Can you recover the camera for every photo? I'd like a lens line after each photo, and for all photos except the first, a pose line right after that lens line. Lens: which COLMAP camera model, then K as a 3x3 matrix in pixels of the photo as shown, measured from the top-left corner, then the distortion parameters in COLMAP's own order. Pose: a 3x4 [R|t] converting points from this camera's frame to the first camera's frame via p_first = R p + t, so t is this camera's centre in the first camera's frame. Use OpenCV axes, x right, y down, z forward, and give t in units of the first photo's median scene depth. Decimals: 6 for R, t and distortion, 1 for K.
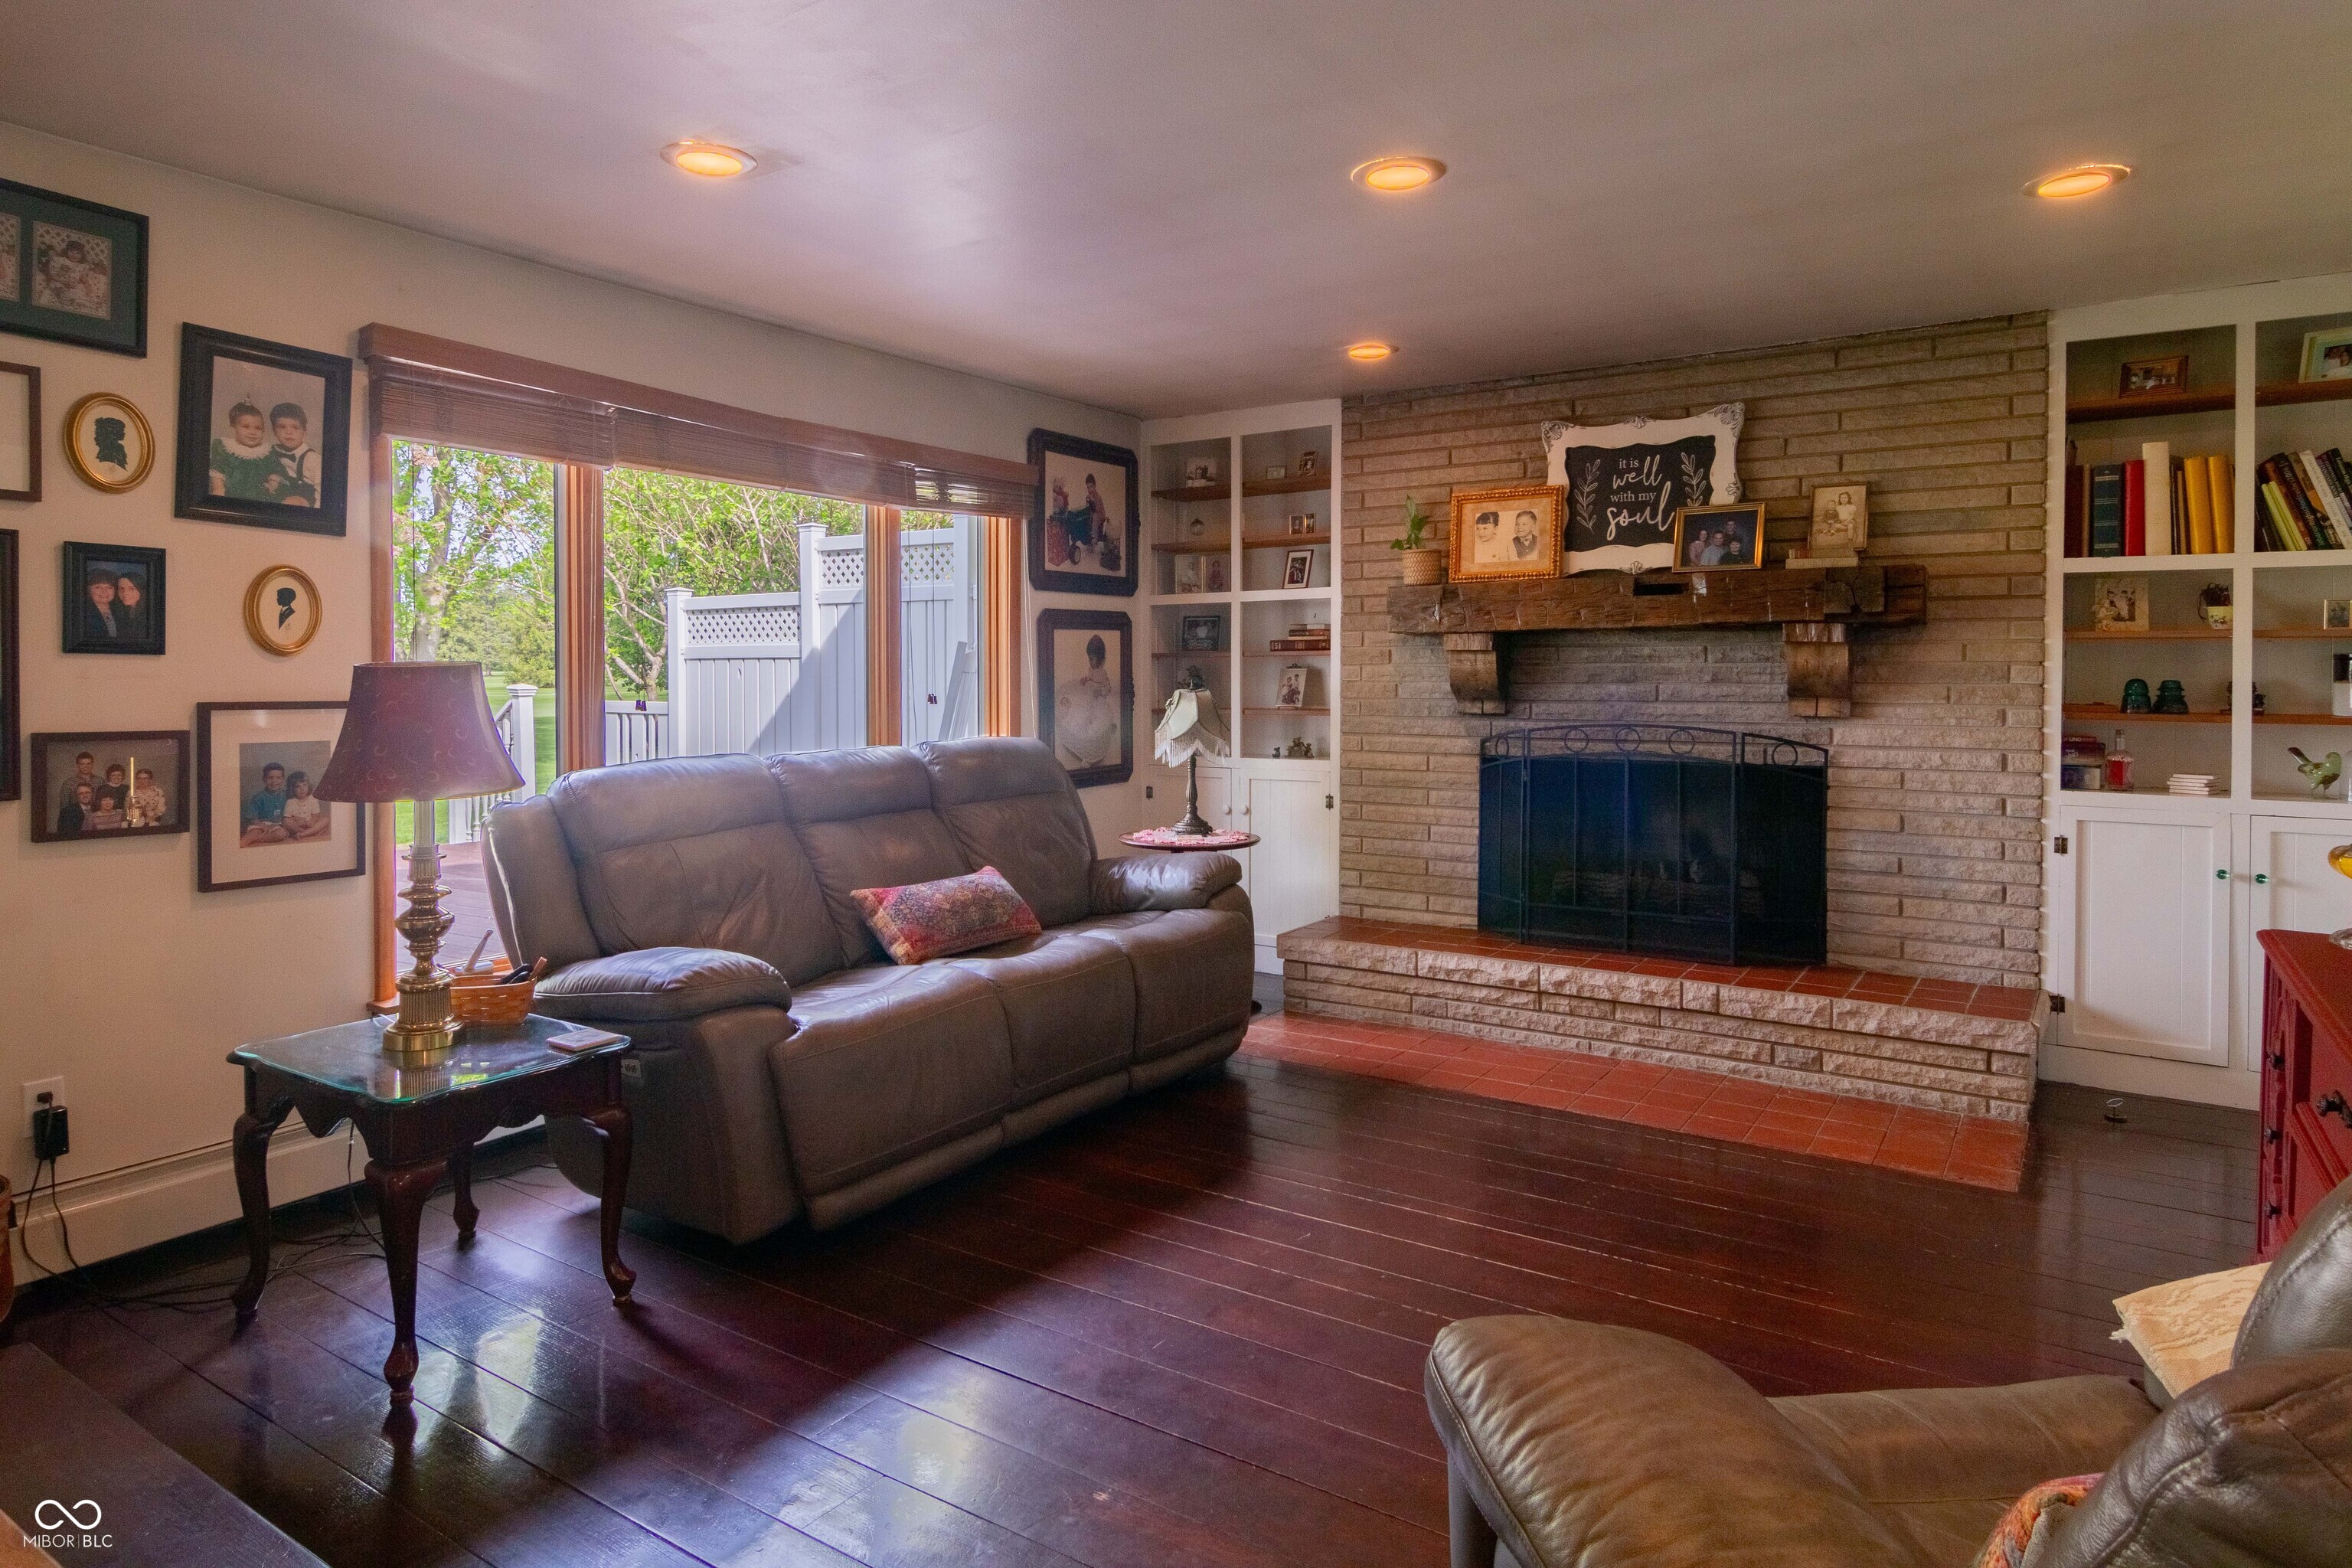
lens RADIAL K [[1383.5, 0, 1171.1], [0, 1383.5, 691.7], [0, 0, 1]] dist [-0.001965, -0.001183]
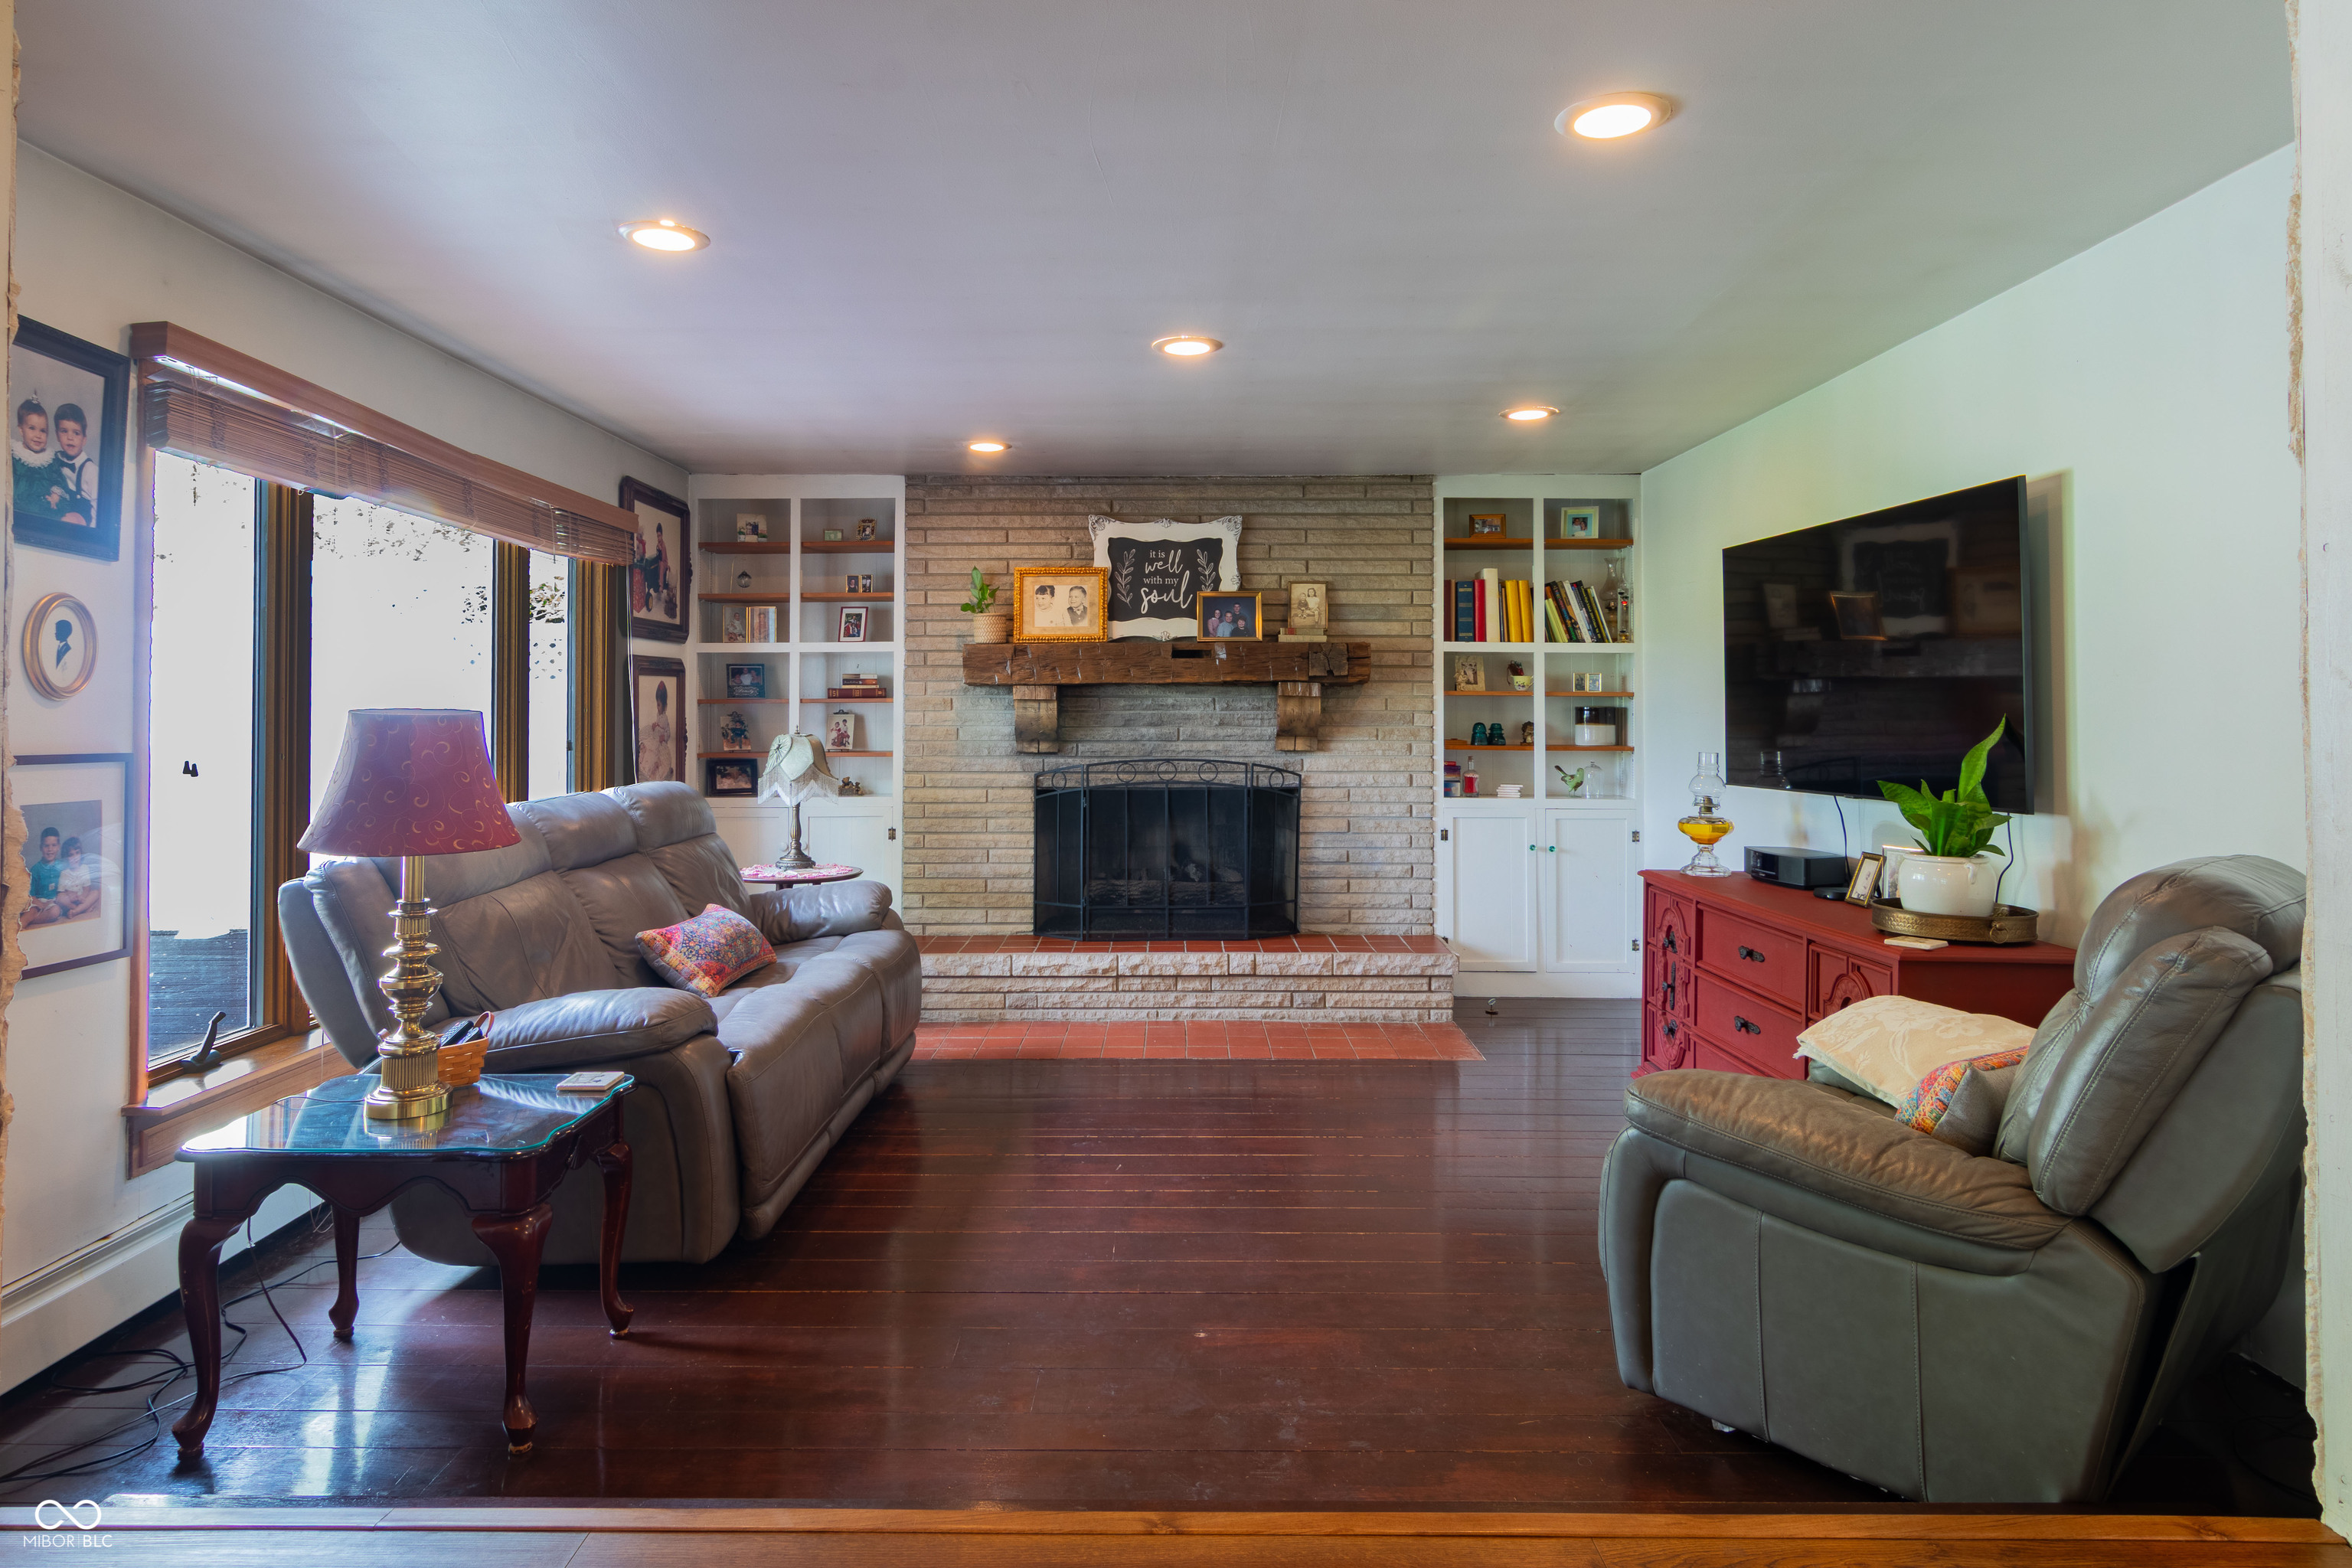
lens RADIAL K [[1360.2, 0, 1164.6], [0, 1360.2, 685.5], [0, 0, 1]] dist [-0.003544, -0.000655]
pose [[0.831400, 0.013018, 0.555522, -0.383504], [0.007101, 0.999395, -0.034046, -0.001423], [-0.555629, 0.032251, 0.830804, -0.045004]]
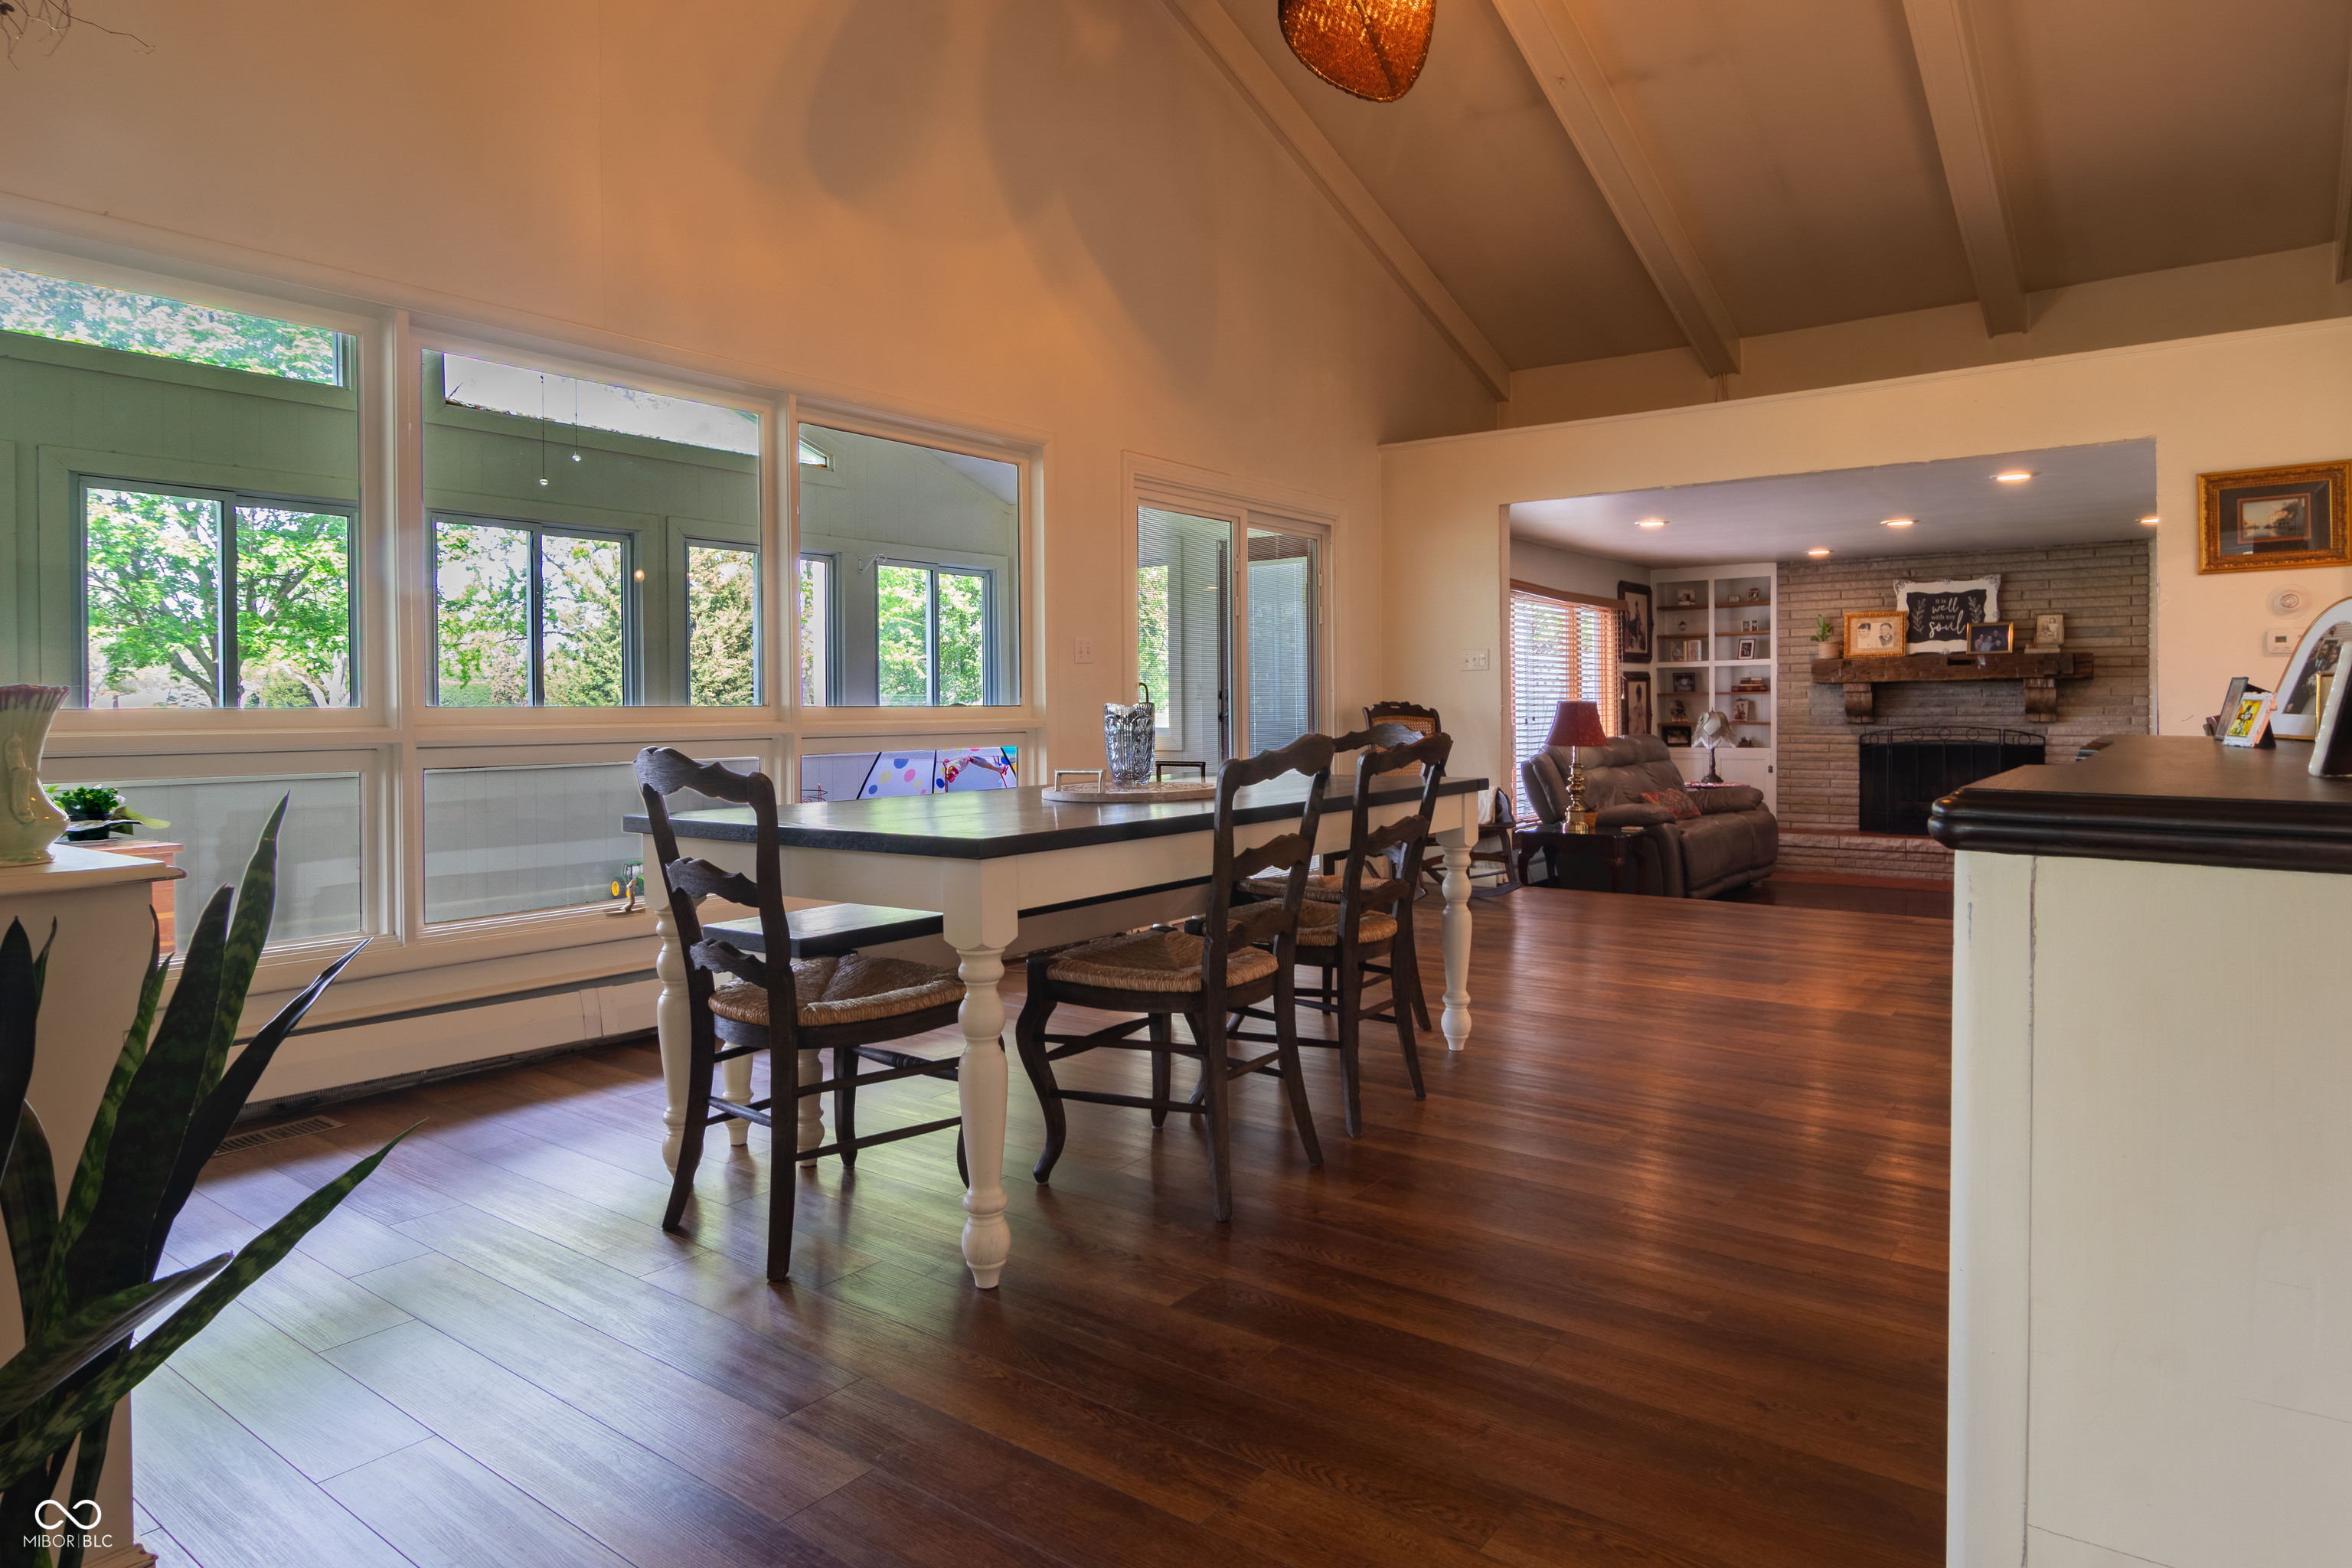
lens RADIAL K [[1391.6, 0, 1175.7], [0, 1391.6, 714.6], [0, 0, 1]] dist [-0.000422, -0.000411]
pose [[0.998269, -0.006949, -0.058407, -0.741362], [0.006540, 0.999953, -0.007195, 0.013639], [0.058454, 0.006801, 0.998267, -1.227304]]
